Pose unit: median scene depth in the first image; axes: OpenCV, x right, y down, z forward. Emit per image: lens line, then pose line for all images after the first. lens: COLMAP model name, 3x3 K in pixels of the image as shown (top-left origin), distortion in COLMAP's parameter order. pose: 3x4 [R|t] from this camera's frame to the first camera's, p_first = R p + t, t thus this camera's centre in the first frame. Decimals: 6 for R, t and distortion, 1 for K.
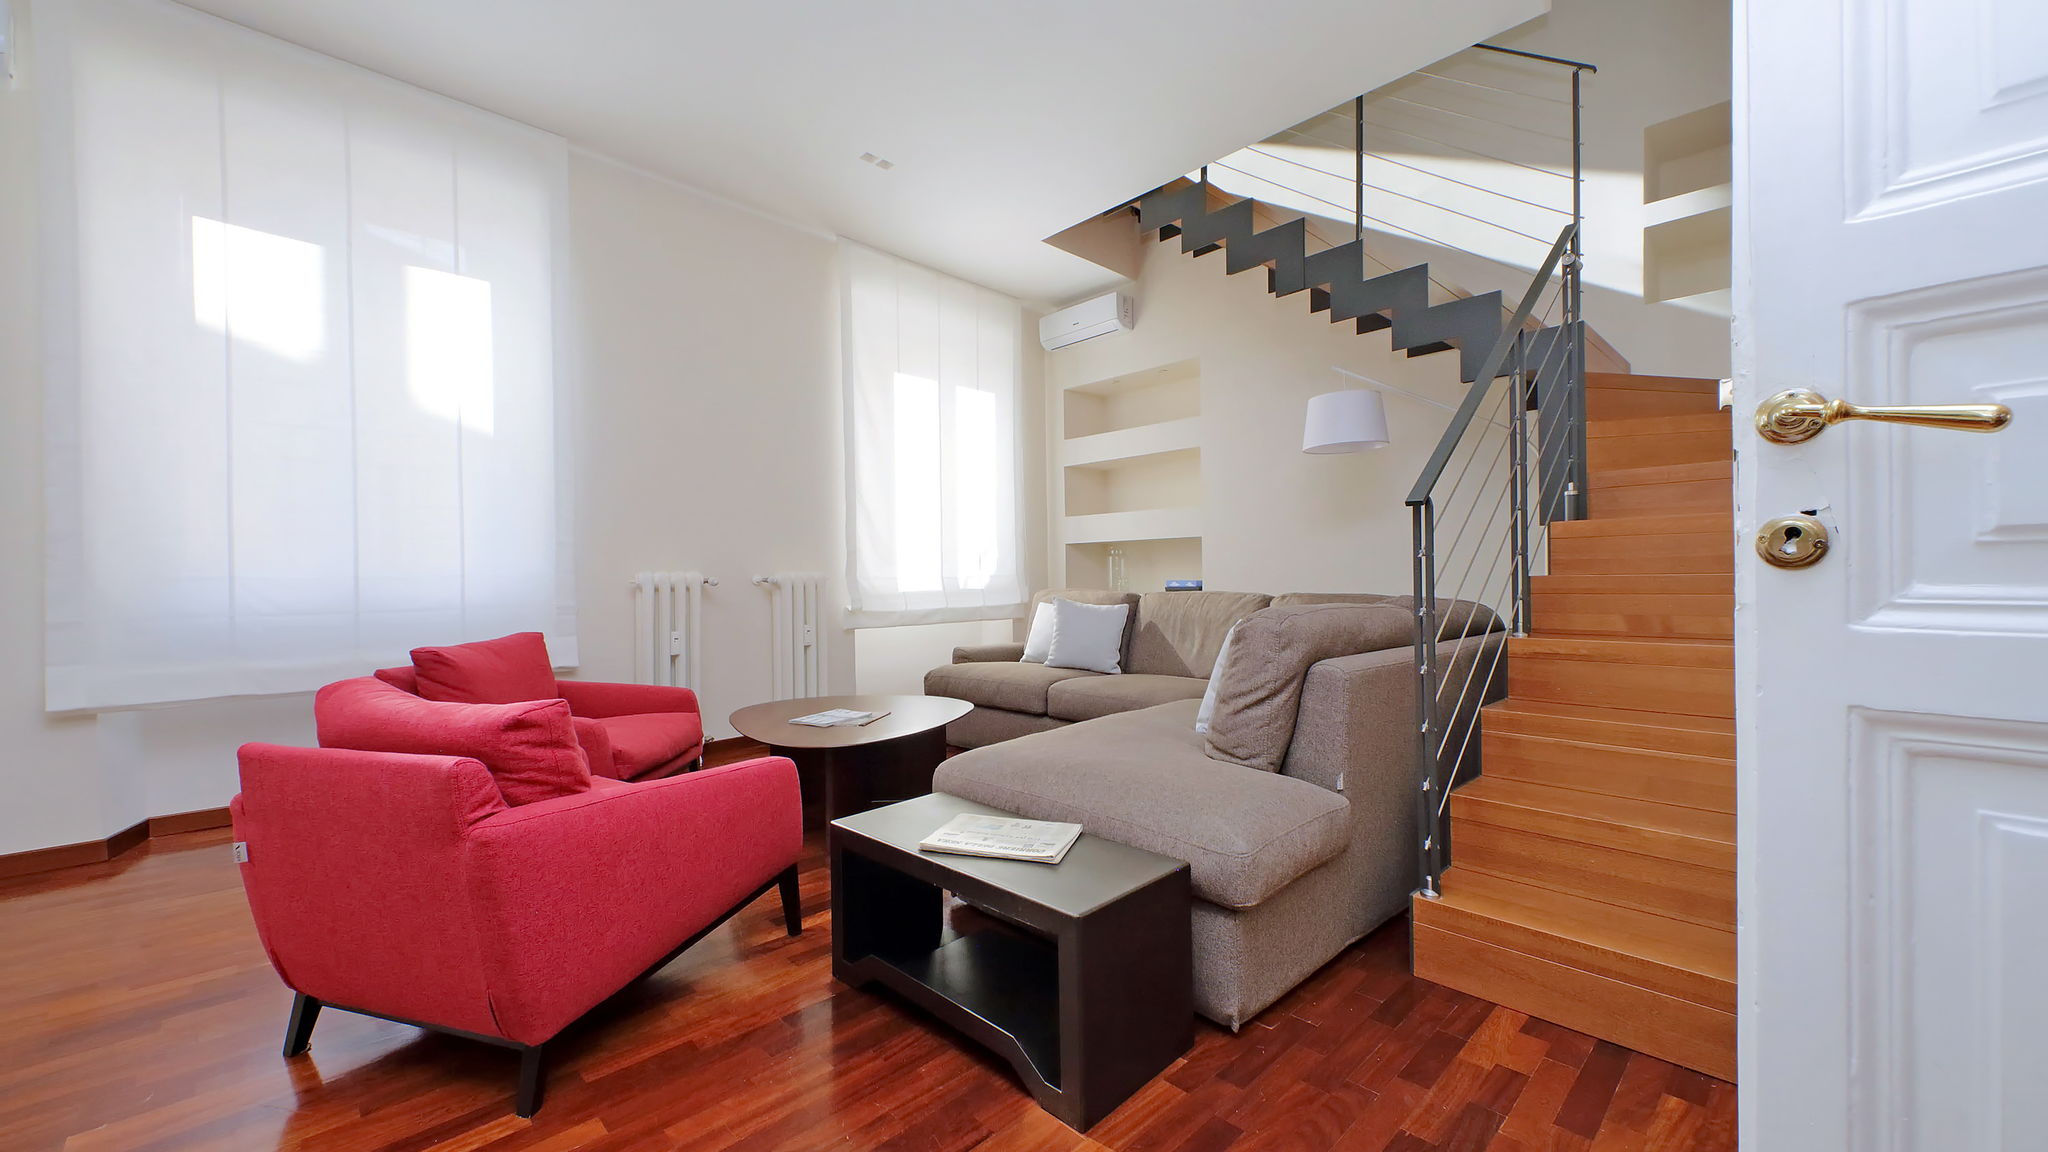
lens RADIAL K [[784.7, 0, 1009.4], [0, 784.7, 568.8], [0, 0, 1]] dist [0.016515, -0.005868]
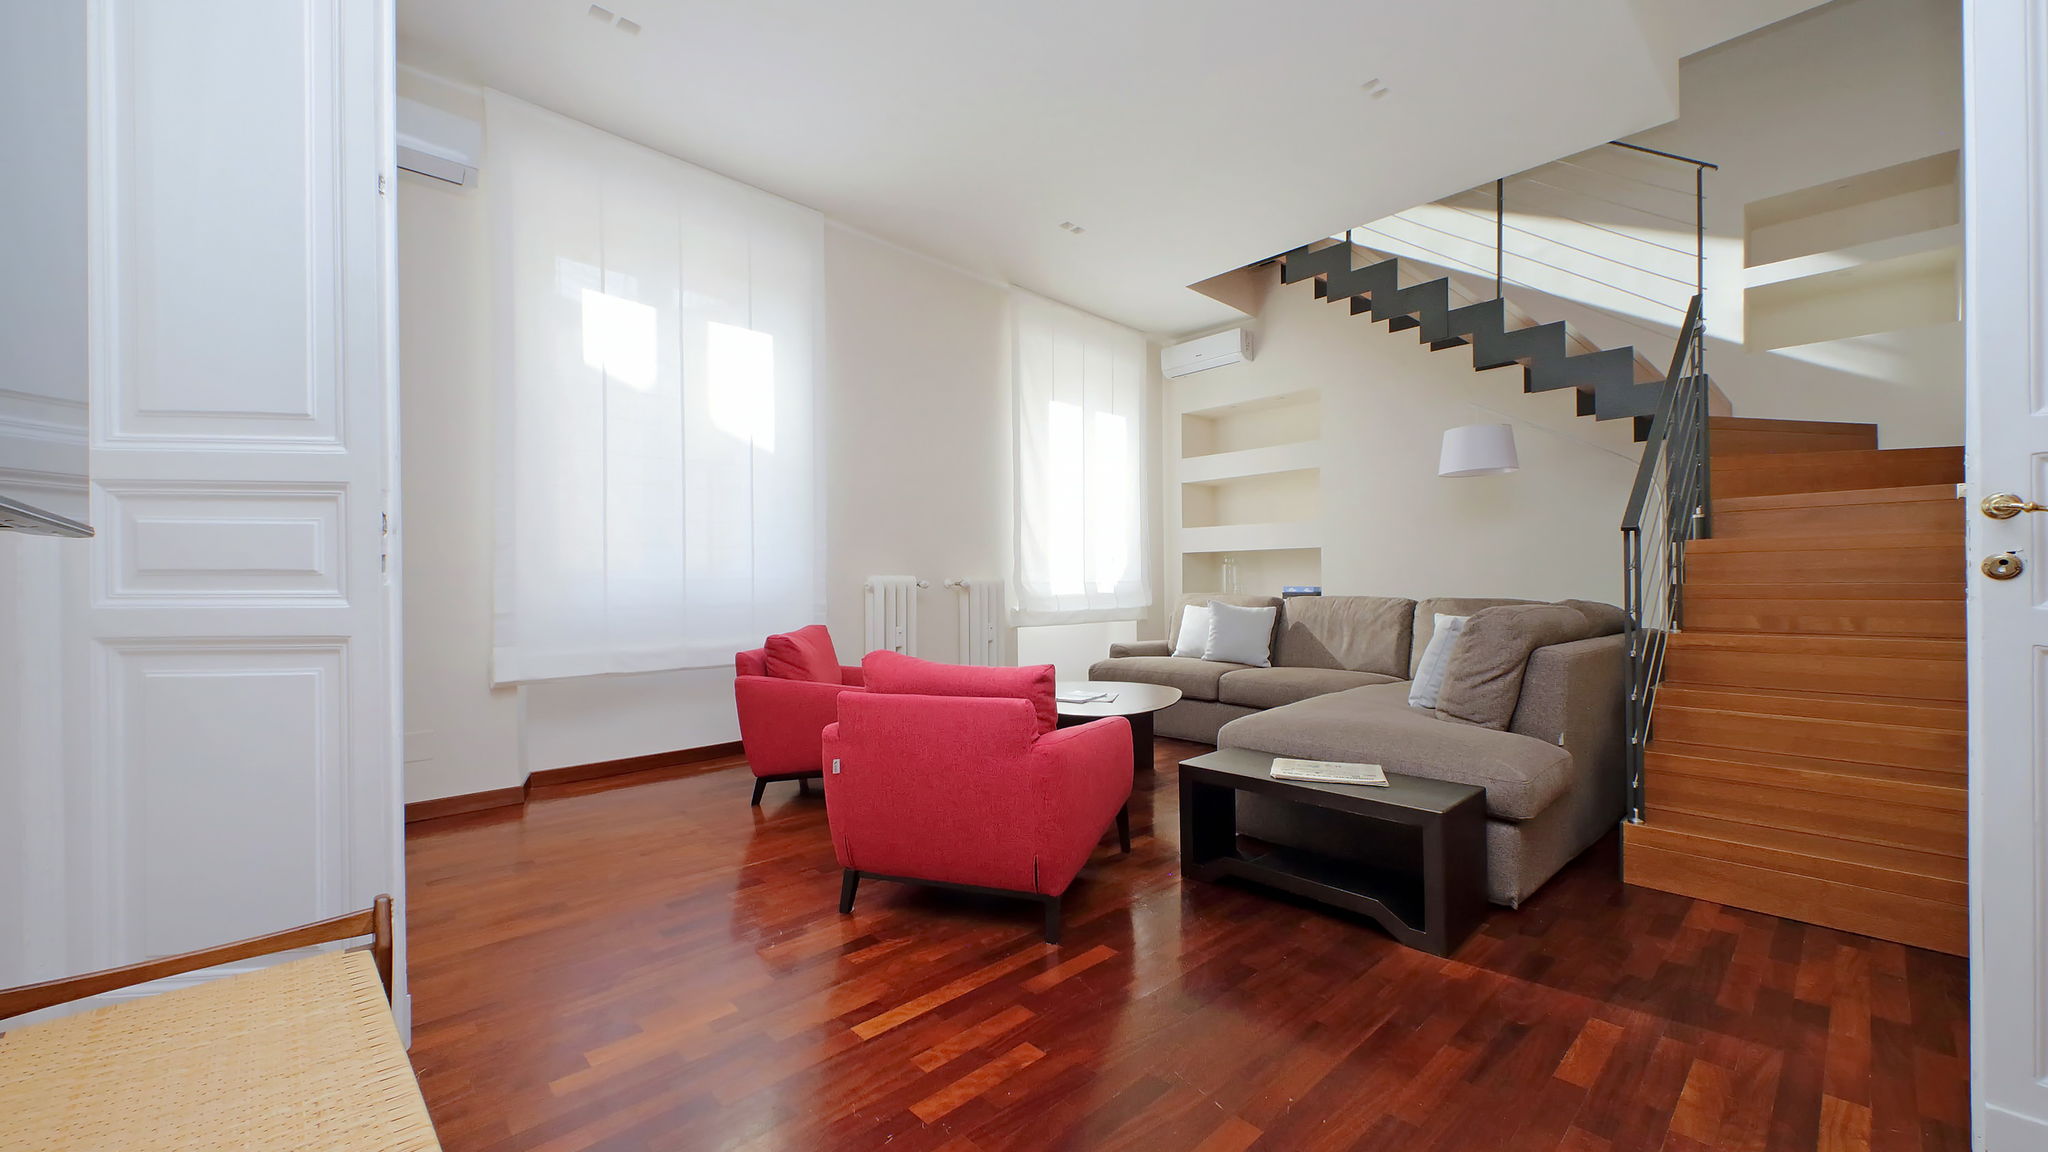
lens RADIAL K [[784.7, 0, 1008.0], [0, 784.7, 569.7], [0, 0, 1]] dist [0.016515, -0.005868]
pose [[0.999864, 0.006358, -0.015193, -0.314812], [-0.006458, 0.999958, -0.006572, 0.000895], [0.015151, 0.006669, 0.999863, -0.220800]]
